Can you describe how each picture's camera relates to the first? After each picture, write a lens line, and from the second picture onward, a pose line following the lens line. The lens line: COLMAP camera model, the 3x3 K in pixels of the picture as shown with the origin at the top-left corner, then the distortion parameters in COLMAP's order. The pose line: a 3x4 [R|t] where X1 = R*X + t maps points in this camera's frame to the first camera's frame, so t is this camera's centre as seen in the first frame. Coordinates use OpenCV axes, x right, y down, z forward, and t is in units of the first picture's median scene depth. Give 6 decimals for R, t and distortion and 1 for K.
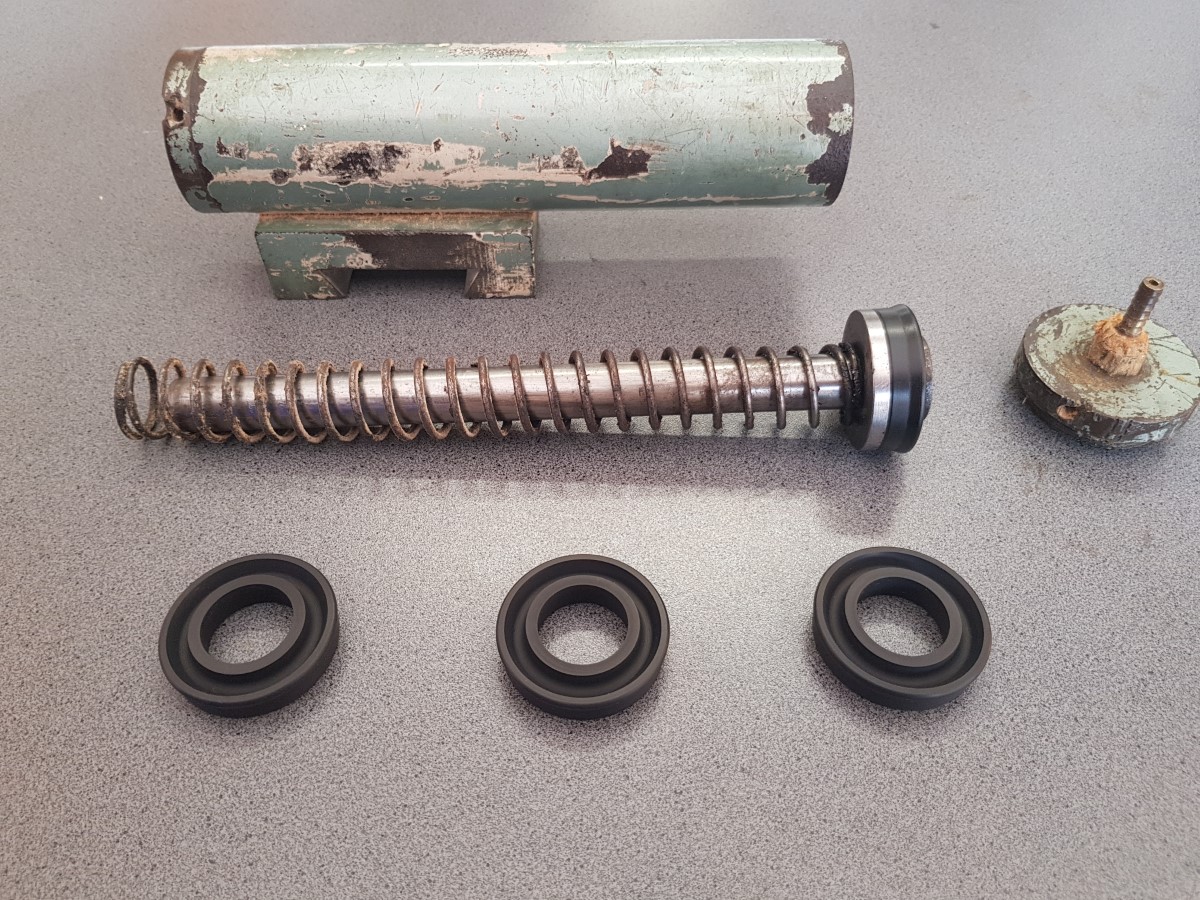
lens RADIAL K [[951.5, 0, 596.2], [0, 951.5, 402.5], [0, 0, 1]] dist [0.026029, -0.085191]
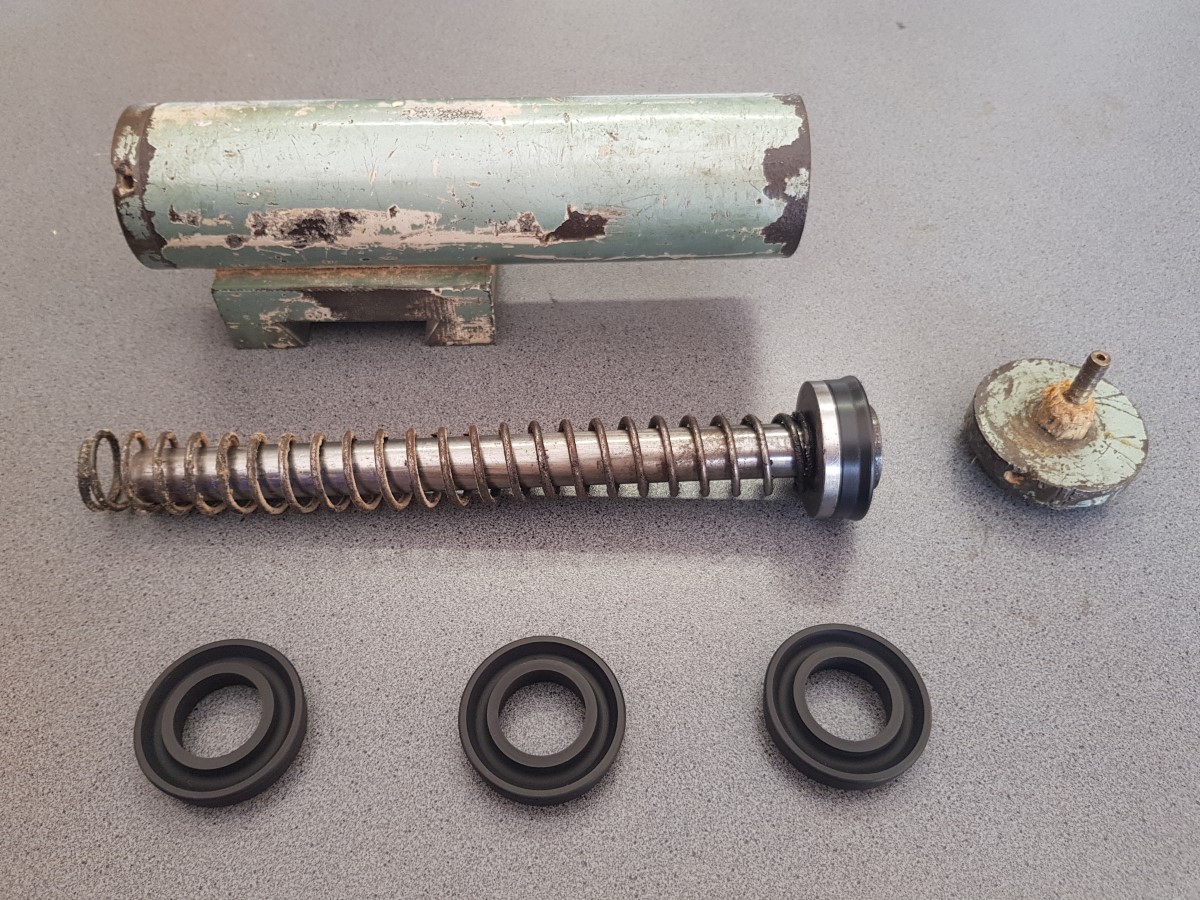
lens RADIAL K [[955.4, 0, 585.7], [0, 955.4, 395.4], [0, 0, 1]] dist [0.031916, -0.099071]
pose [[0.999793, -0.010392, 0.017466, 0.017067], [0.009004, 0.996935, 0.077719, -0.176028], [-0.018220, -0.077545, 0.996822, -0.015504]]
